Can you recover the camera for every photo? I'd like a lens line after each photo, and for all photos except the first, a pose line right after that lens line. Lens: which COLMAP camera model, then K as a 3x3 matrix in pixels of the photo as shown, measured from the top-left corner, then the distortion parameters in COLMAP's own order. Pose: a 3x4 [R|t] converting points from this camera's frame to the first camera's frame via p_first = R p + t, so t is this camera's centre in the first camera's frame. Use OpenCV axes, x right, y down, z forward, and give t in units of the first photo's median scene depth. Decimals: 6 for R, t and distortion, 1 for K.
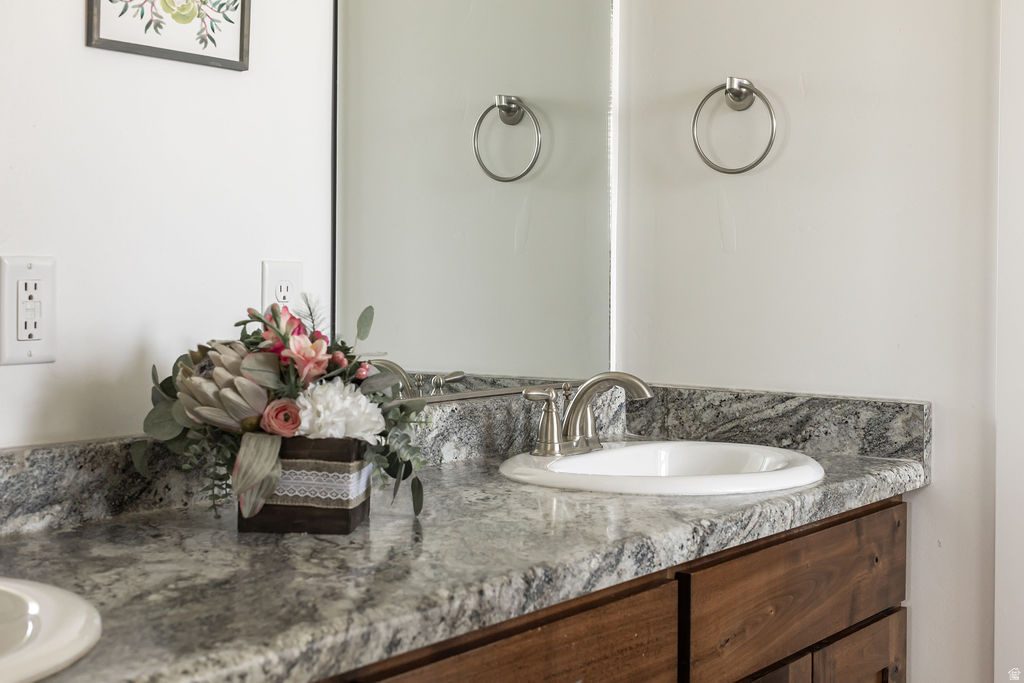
lens RADIAL K [[1493.8, 0, 494.3], [0, 1493.8, 261.6], [0, 0, 1]] dist [0.018996, 0.000000]
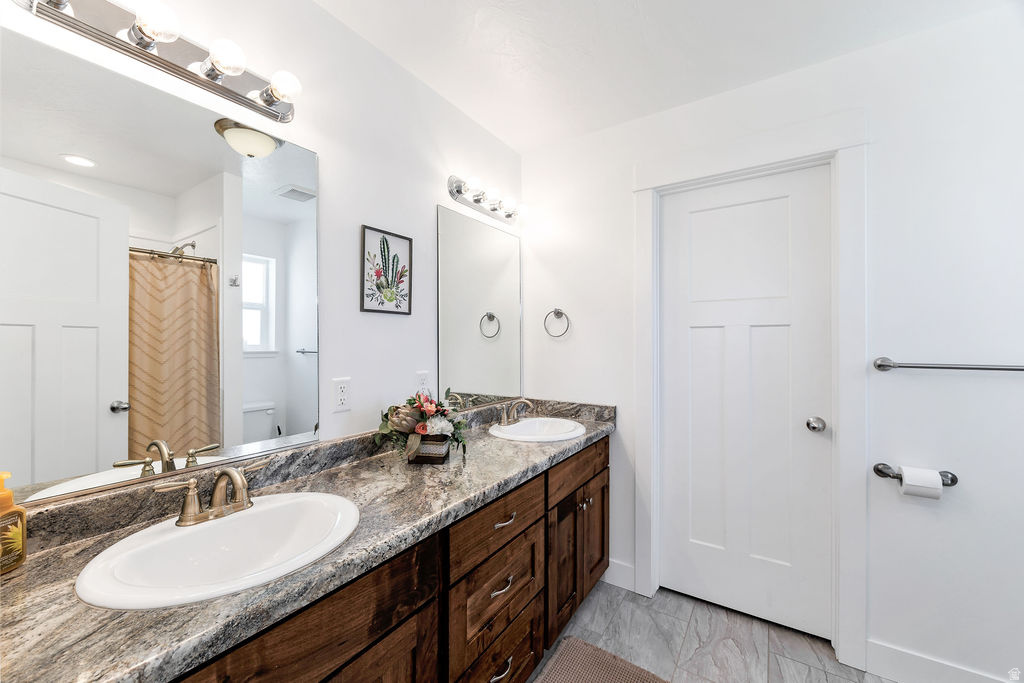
lens RADIAL K [[407.4, 0, 494.1], [0, 407.4, 340.8], [0, 0, 1]] dist [0.024389, -0.004498]
pose [[0.999739, -0.009432, 0.020808, -0.002489], [0.009385, 0.999953, 0.002387, -0.079639], [-0.020829, -0.002191, 0.999781, 0.114161]]
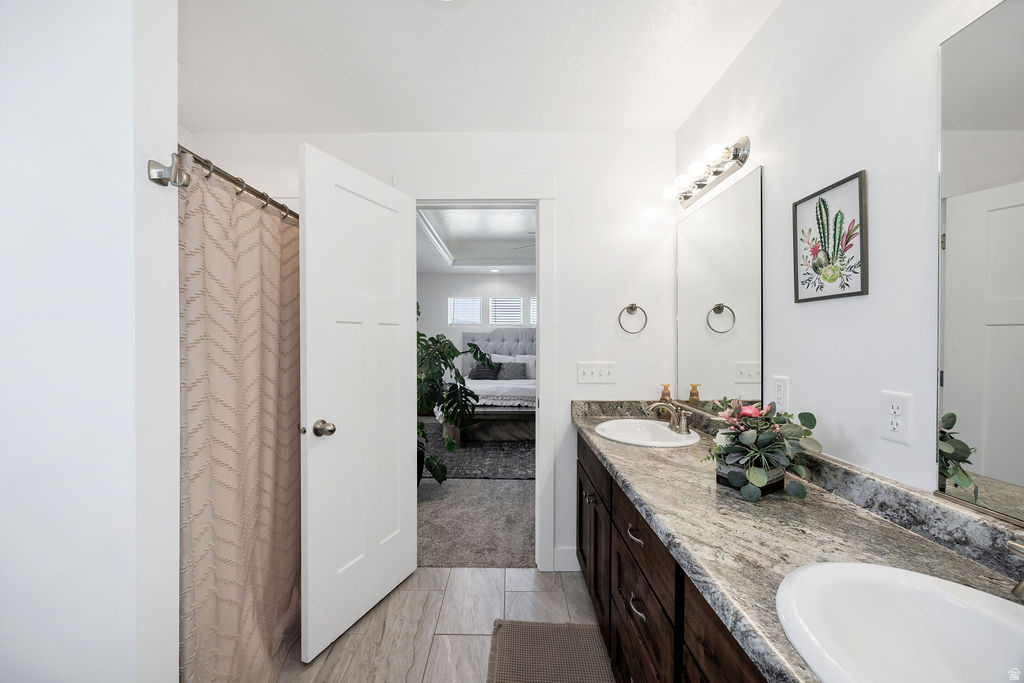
lens RADIAL K [[407.4, 0, 512.5], [0, 407.4, 340.0], [0, 0, 1]] dist [0.024389, -0.004498]
pose [[-0.805834, -0.012765, -0.592004, 0.605639], [-0.013019, 0.999908, -0.003839, -0.064872], [0.591999, 0.004613, -0.805926, 1.297973]]
